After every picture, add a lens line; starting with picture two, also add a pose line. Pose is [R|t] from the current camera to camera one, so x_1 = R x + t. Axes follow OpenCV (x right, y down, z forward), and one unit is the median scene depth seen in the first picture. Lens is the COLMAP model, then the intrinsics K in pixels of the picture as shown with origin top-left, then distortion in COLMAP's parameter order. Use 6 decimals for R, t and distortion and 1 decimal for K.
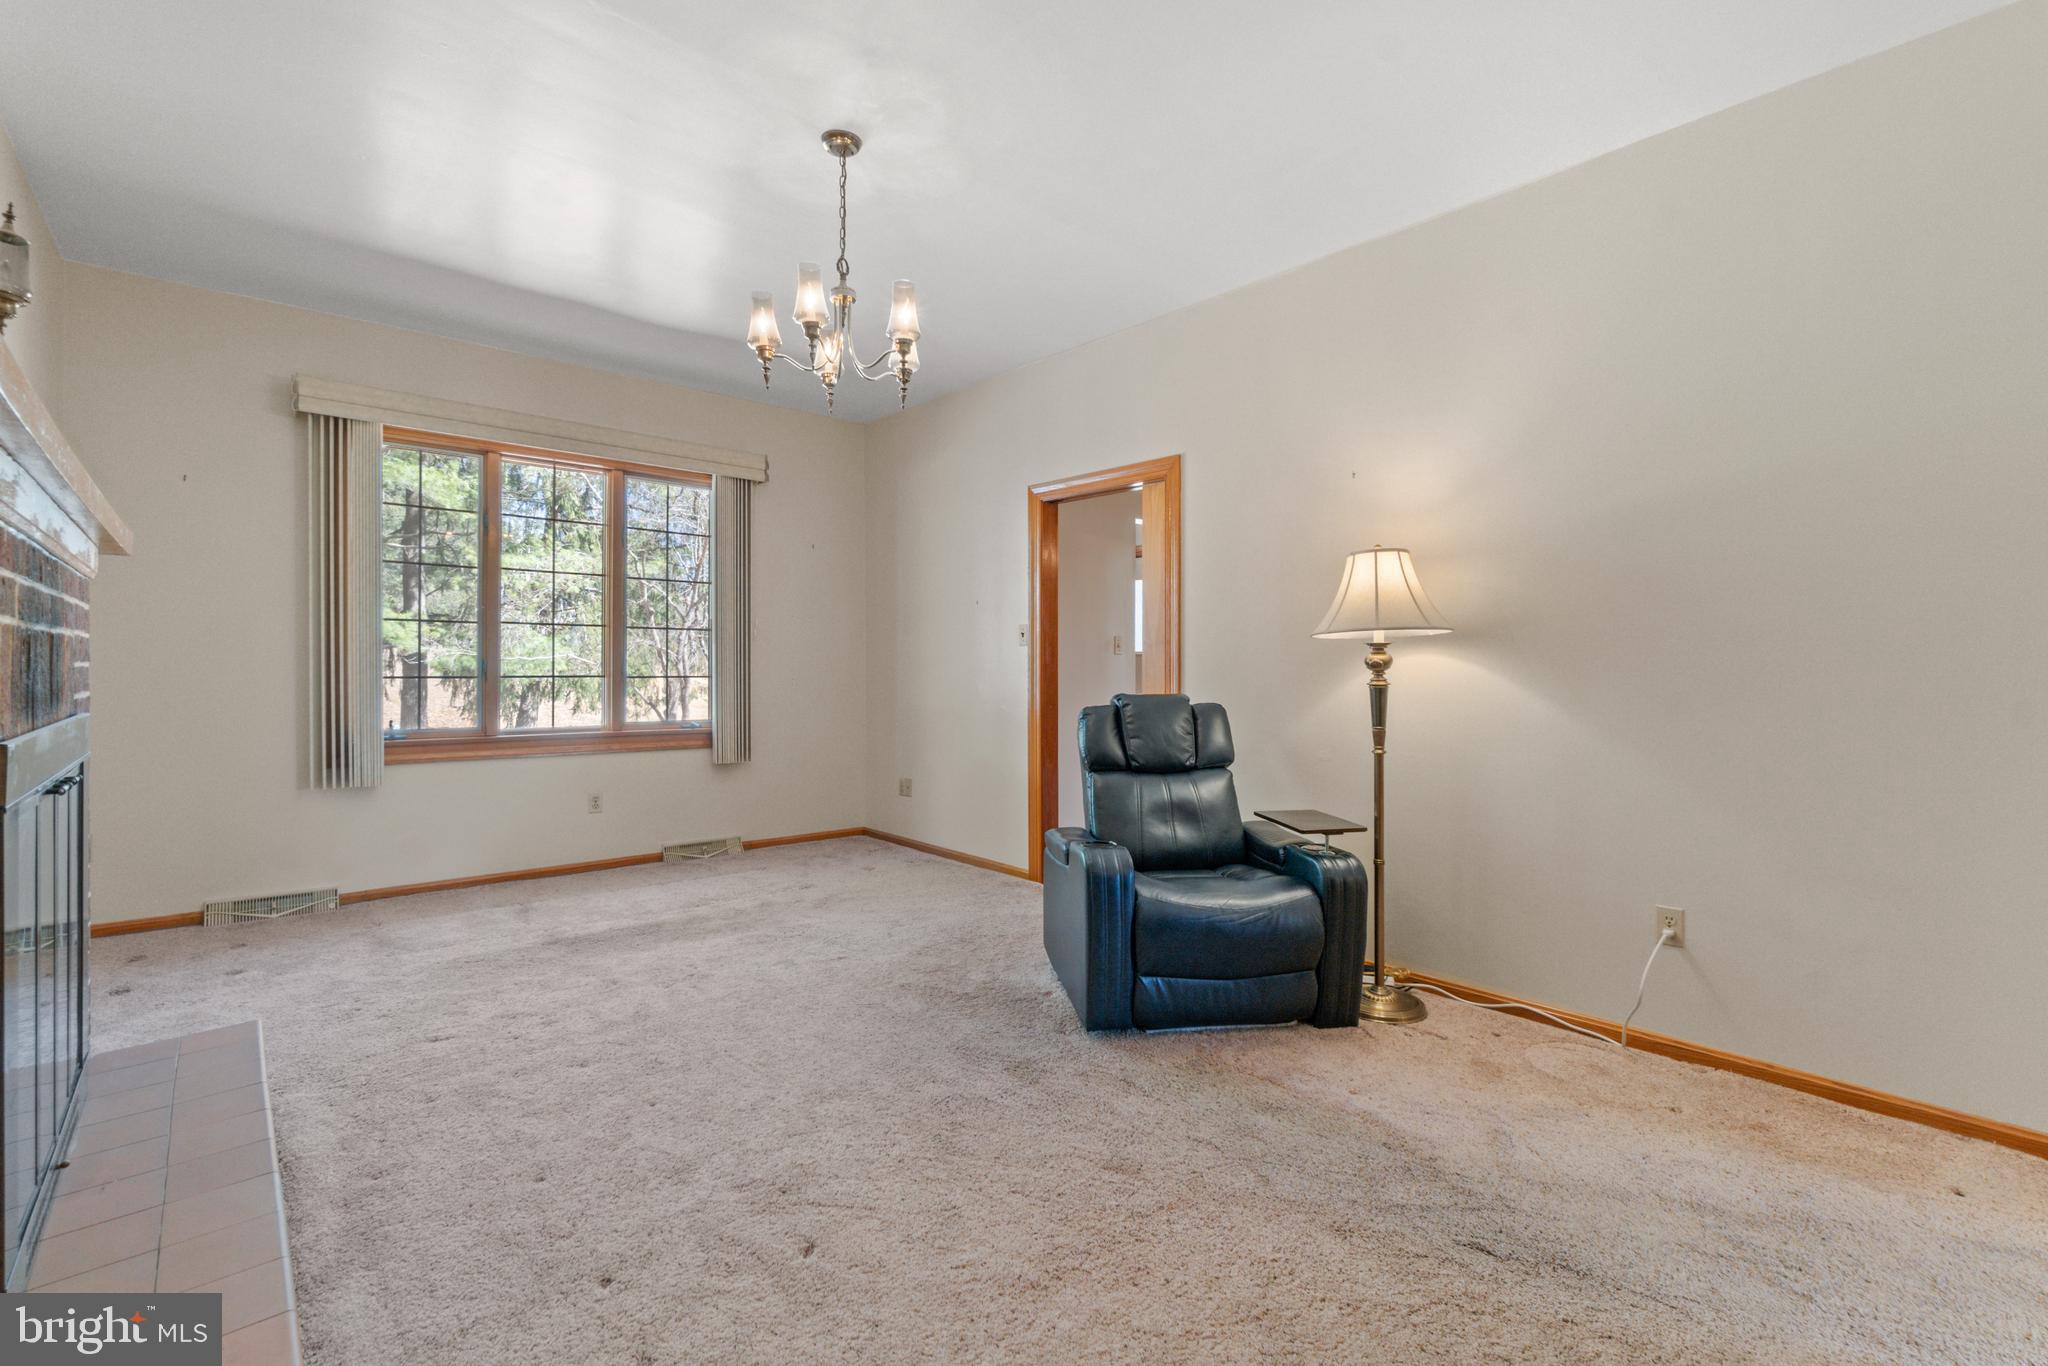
lens RADIAL K [[890.4, 0, 1017.4], [0, 890.4, 672.5], [0, 0, 1]] dist [-0.001684, -0.000176]
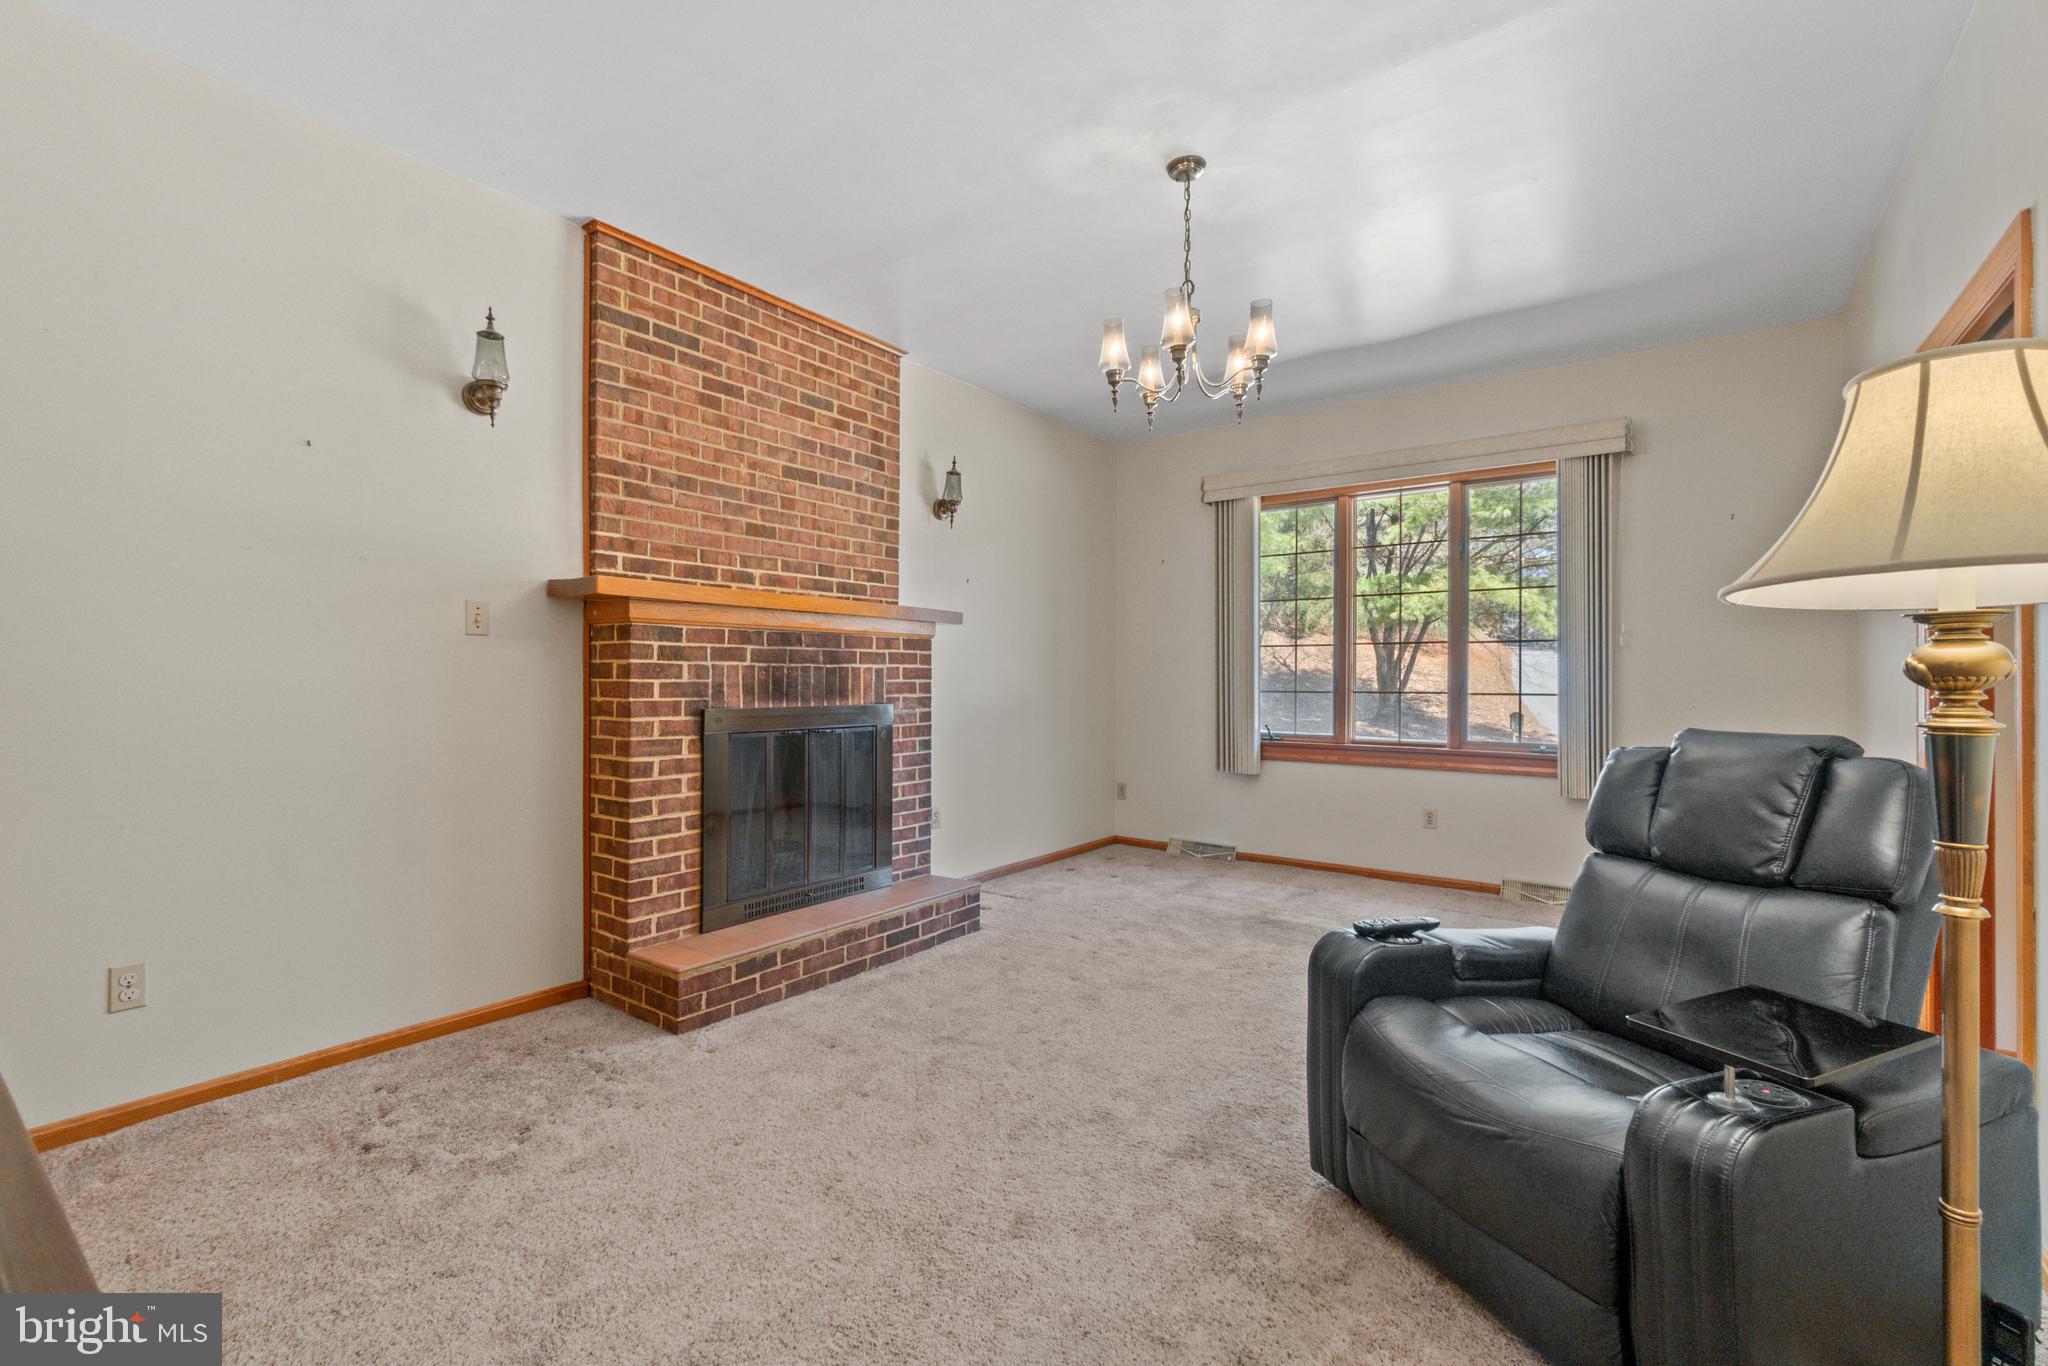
lens RADIAL K [[899.1, 0, 1017.2], [0, 899.1, 687.4], [0, 0, 1]] dist [-0.000957, -0.000045]
pose [[0.203810, 0.003854, -0.979003, 0.500551], [-0.008716, 0.999960, 0.002122, -0.000246], [0.978972, 0.008101, 0.203835, 0.390931]]
